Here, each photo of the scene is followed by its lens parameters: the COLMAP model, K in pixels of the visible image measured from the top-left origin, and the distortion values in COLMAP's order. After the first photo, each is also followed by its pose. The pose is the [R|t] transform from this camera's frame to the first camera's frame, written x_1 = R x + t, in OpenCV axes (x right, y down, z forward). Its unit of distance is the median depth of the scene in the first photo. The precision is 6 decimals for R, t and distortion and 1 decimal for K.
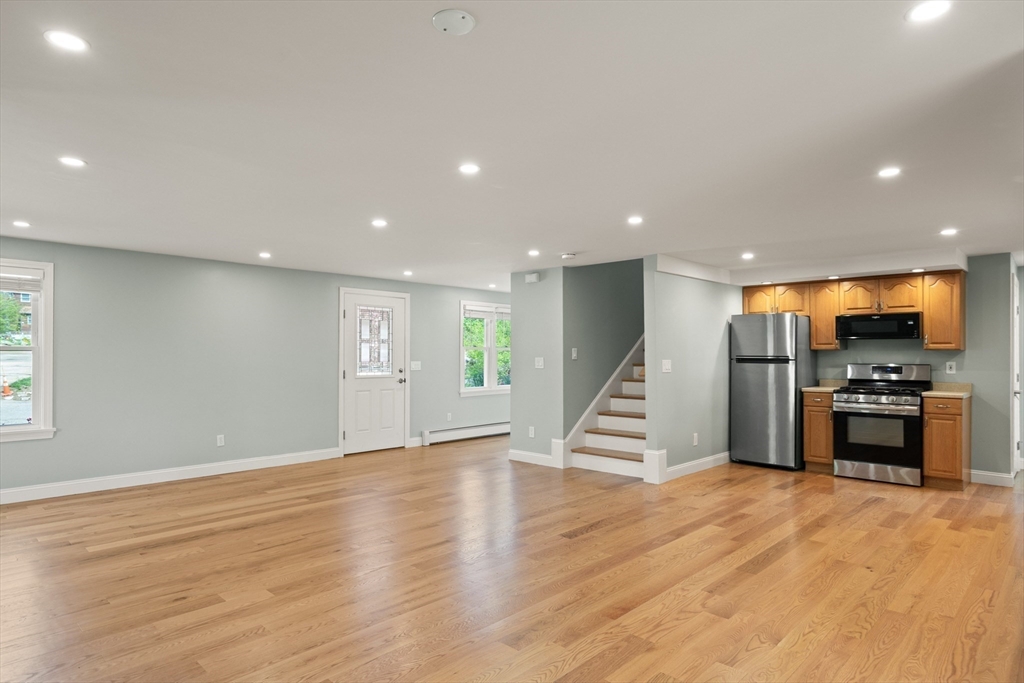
lens RADIAL K [[581.0, 0, 520.5], [0, 581.0, 351.5], [0, 0, 1]] dist [0.001851, 0.003375]
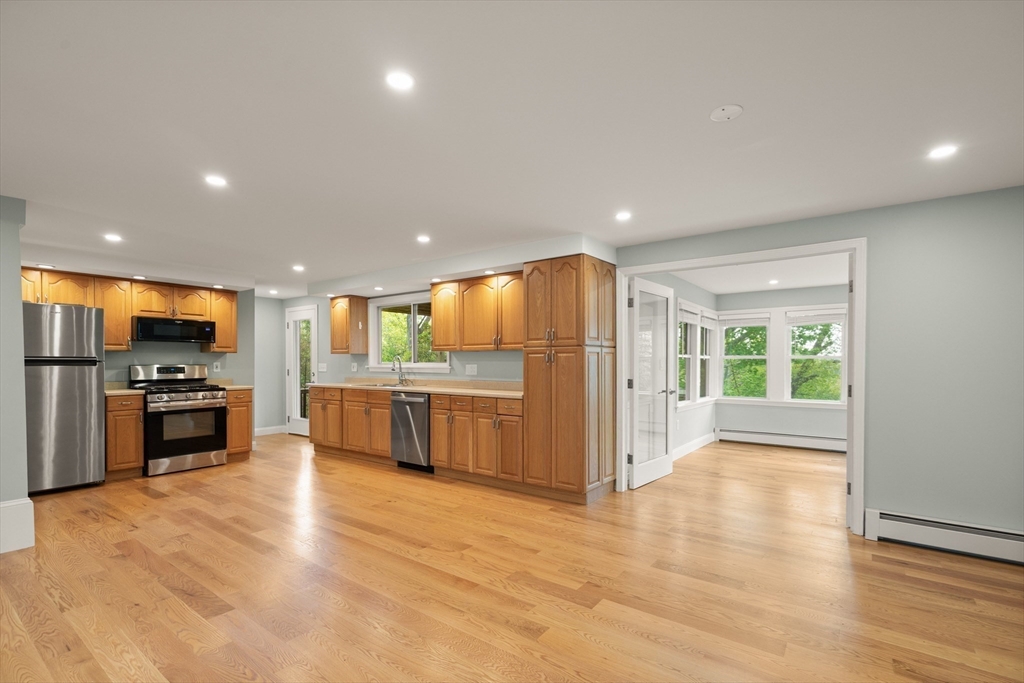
lens RADIAL K [[468.5, 0, 515.2], [0, 468.5, 364.8], [0, 0, 1]] dist [0.013706, -0.002985]
pose [[-0.120894, -0.009314, 0.992622, -0.373222], [-0.005871, 0.999945, 0.008668, 0.011302], [-0.992648, -0.004779, -0.120943, 0.515223]]
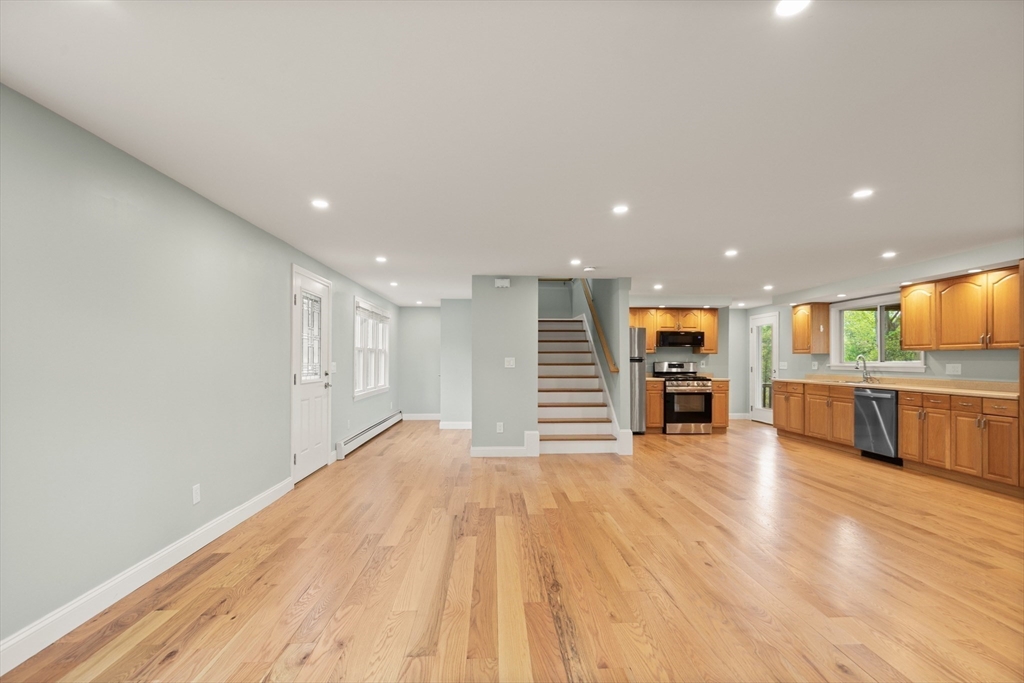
lens RADIAL K [[468.5, 0, 516.5], [0, 468.5, 358.8], [0, 0, 1]] dist [0.013706, -0.002985]
pose [[0.688787, 0.002001, 0.724961, -0.701992], [-0.005934, 0.999978, 0.002878, 0.012038], [-0.724939, -0.006284, 0.688784, 0.469298]]
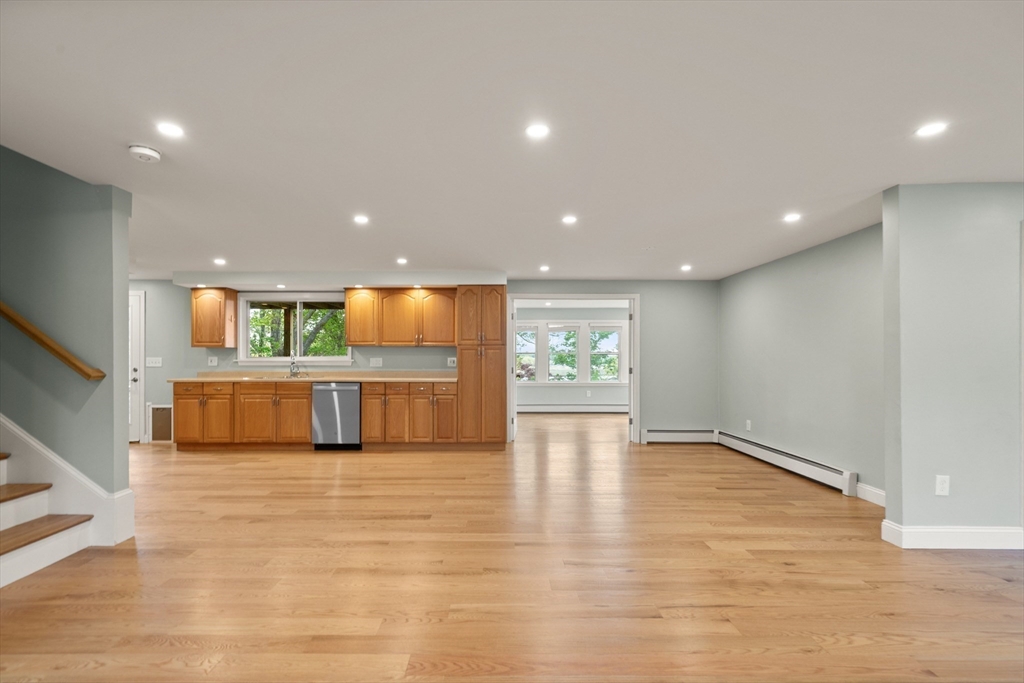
lens RADIAL K [[468.5, 0, 498.3], [0, 468.5, 355.8], [0, 0, 1]] dist [0.013706, -0.002985]
pose [[-0.687447, -0.000240, 0.726235, -0.453687], [-0.007718, 0.999946, -0.006975, 0.019964], [-0.726194, -0.010400, -0.687412, 1.075044]]
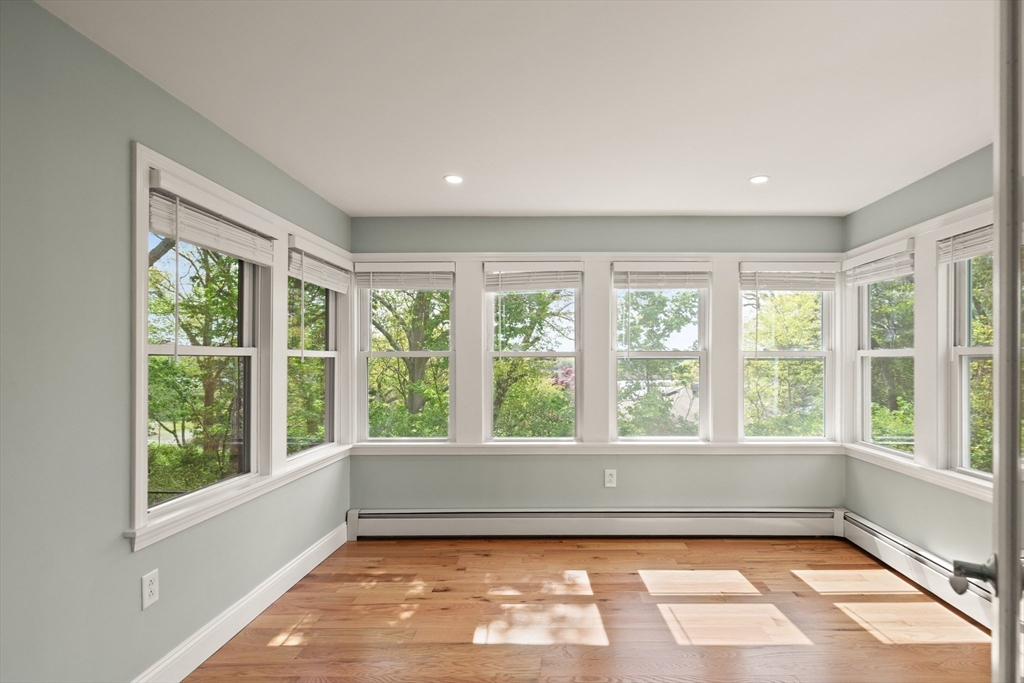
lens RADIAL K [[524.9, 0, 561.7], [0, 524.9, 357.6], [0, 0, 1]] dist [0.000757, -0.000467]
pose [[-0.692364, -0.003340, 0.721540, 0.202751], [-0.007804, 0.999965, -0.002859, 0.001655], [-0.721506, -0.007610, -0.692366, 0.062704]]
